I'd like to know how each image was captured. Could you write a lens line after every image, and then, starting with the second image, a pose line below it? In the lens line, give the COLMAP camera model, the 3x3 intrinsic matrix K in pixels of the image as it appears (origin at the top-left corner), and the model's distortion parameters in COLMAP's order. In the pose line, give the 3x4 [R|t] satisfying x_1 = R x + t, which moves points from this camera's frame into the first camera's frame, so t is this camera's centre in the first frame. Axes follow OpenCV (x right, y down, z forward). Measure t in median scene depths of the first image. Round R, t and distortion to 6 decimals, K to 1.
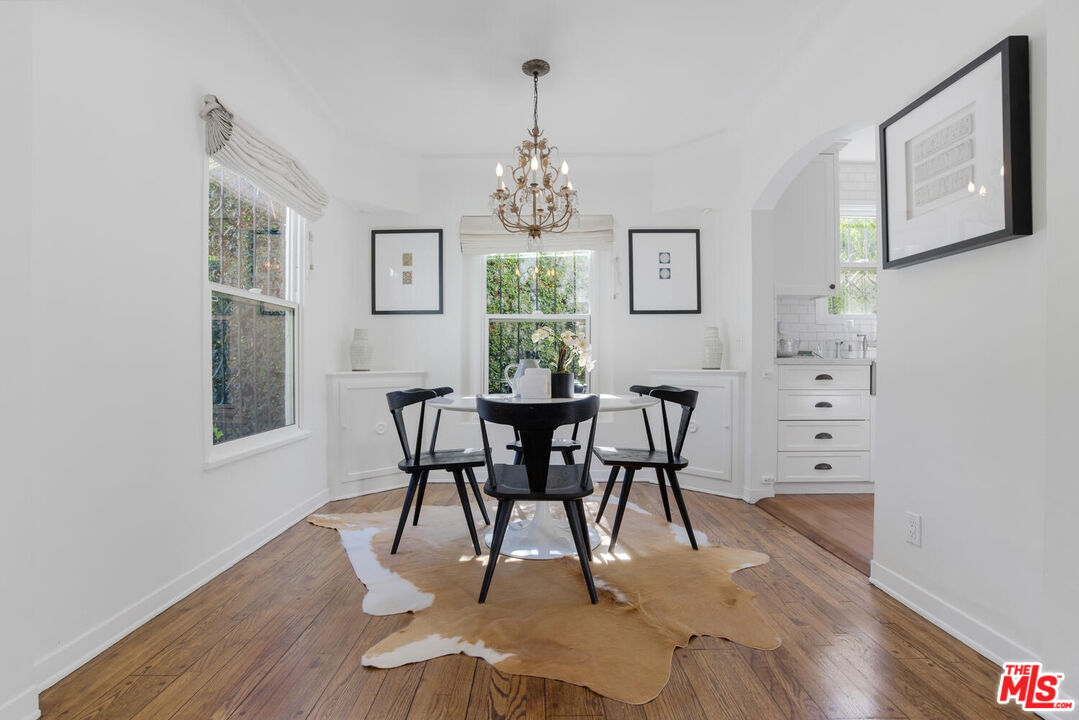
lens RADIAL K [[498.8, 0, 536.1], [0, 498.8, 364.3], [0, 0, 1]] dist [-0.043838, 0.018500]
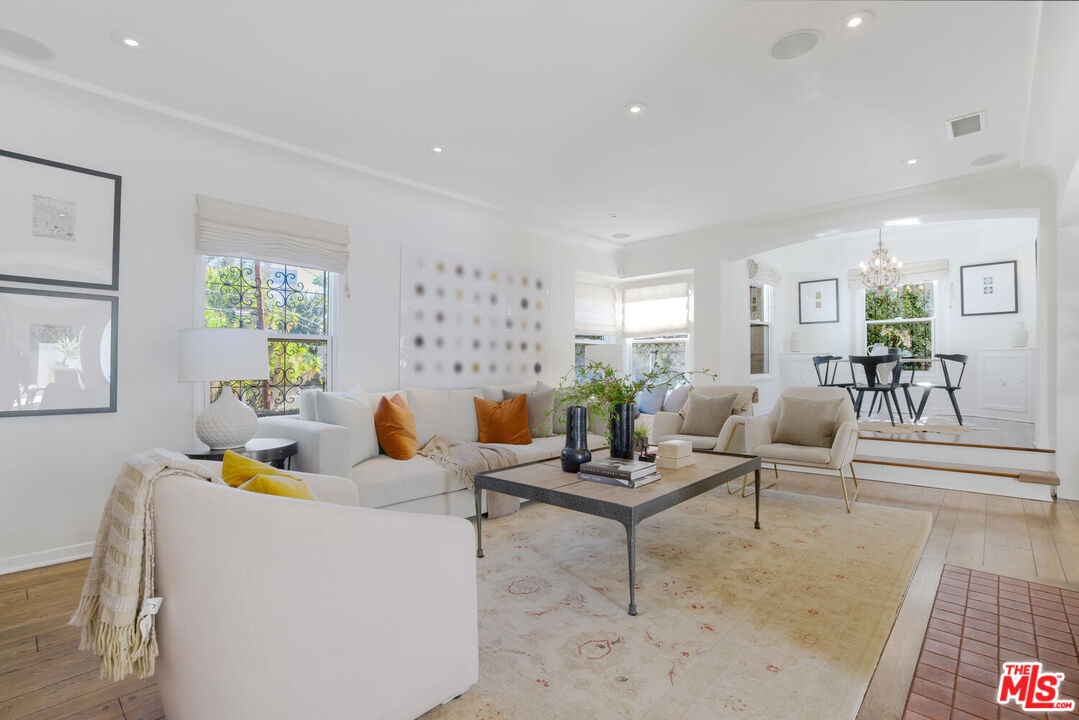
lens RADIAL K [[511.6, 0, 539.8], [0, 511.6, 361.3], [0, 0, 1]] dist [-0.046945, 0.013994]
pose [[0.738688, -0.006101, -0.674019, 0.308606], [0.004177, 0.999981, -0.004475, 0.060538], [0.674034, 0.000490, 0.738700, -1.387201]]
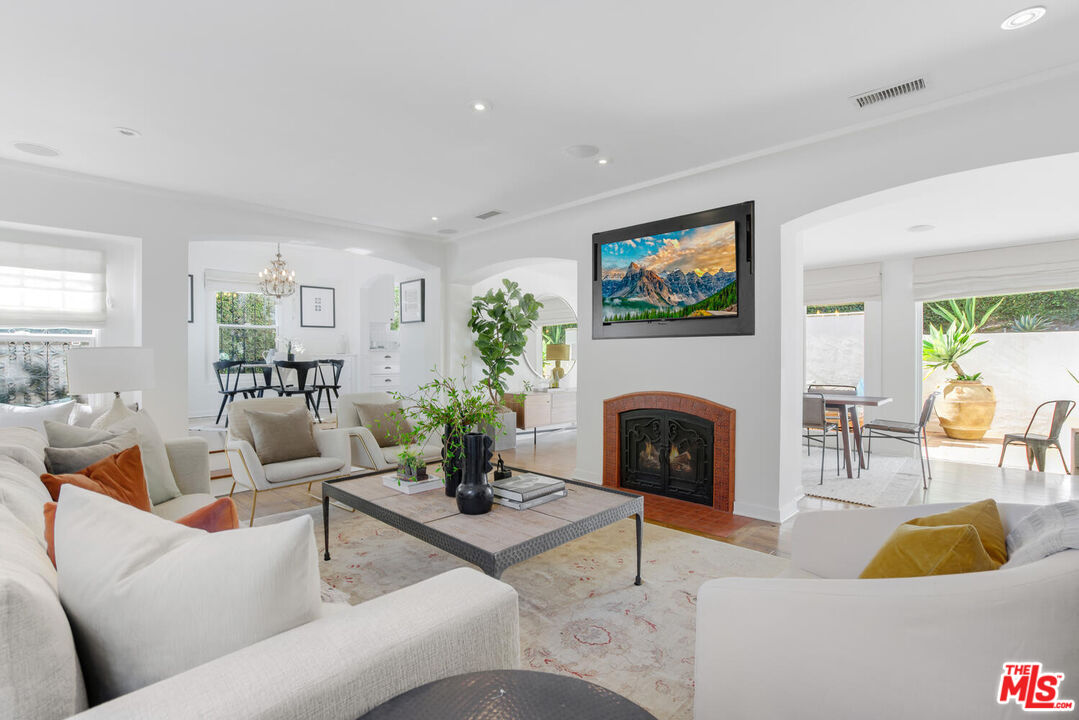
lens RADIAL K [[493.4, 0, 542.4], [0, 493.4, 357.6], [0, 0, 1]] dist [-0.040056, 0.000172]
pose [[0.689627, -0.003974, 0.724154, -0.660799], [0.003624, 0.999991, 0.002036, 0.027045], [-0.724156, 0.001220, 0.689635, -1.251702]]
